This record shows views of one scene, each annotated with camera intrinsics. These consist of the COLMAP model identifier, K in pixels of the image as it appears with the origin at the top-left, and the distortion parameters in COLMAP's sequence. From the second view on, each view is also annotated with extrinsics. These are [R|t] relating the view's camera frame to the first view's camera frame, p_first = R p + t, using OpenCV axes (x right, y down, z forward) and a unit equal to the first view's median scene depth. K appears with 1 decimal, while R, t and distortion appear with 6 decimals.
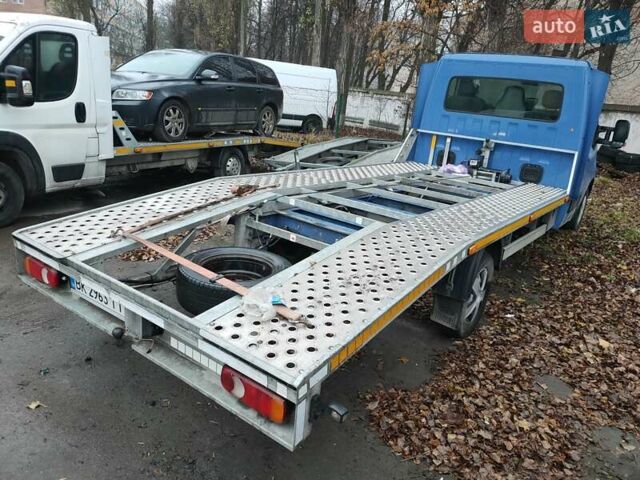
lens RADIAL K [[484.3, 0, 318.3], [0, 484.3, 240.2], [0, 0, 1]] dist [0.082898, -0.130740]
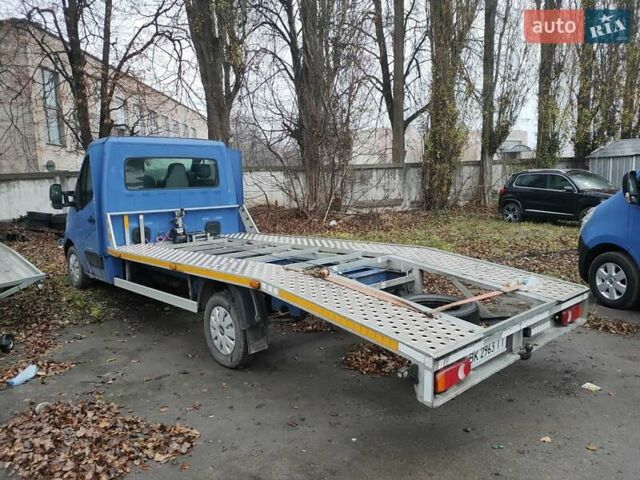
lens RADIAL K [[484.3, 0, 318.3], [0, 484.3, 240.2], [0, 0, 1]] dist [0.082898, -0.130740]
pose [[0.184046, -0.223498, 0.957171, -0.698880], [0.337956, 0.928824, 0.151896, -0.200645], [-0.922991, 0.295526, 0.246479, 0.438262]]
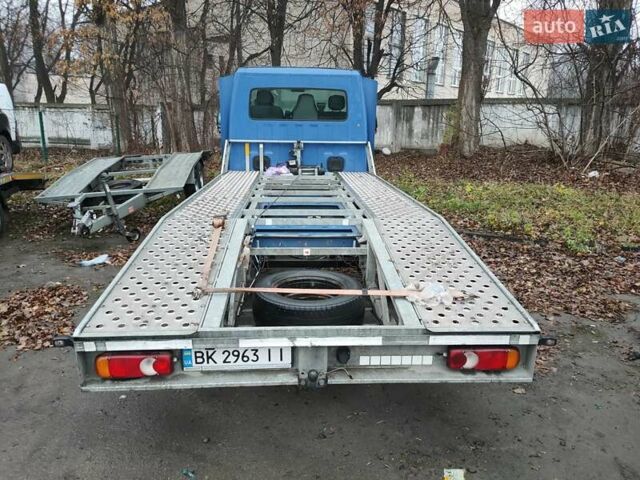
lens RADIAL K [[482.3, 0, 322.0], [0, 482.3, 241.0], [0, 0, 1]] dist [0.080681, -0.117470]
pose [[0.762029, -0.249327, 0.597618, -0.351694], [0.251487, 0.964408, 0.081678, -0.056843], [-0.596712, 0.088052, 0.797610, 0.071718]]
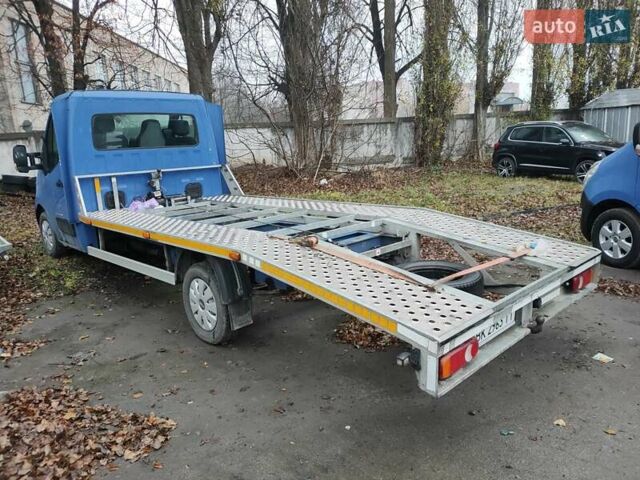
lens RADIAL K [[482.3, 0, 322.0], [0, 482.3, 241.0], [0, 0, 1]] dist [0.080681, -0.117470]
pose [[0.155480, -0.310471, 0.937781, -0.628754], [0.350850, 0.904787, 0.241379, -0.194848], [-0.923434, 0.291491, 0.249605, 0.448223]]
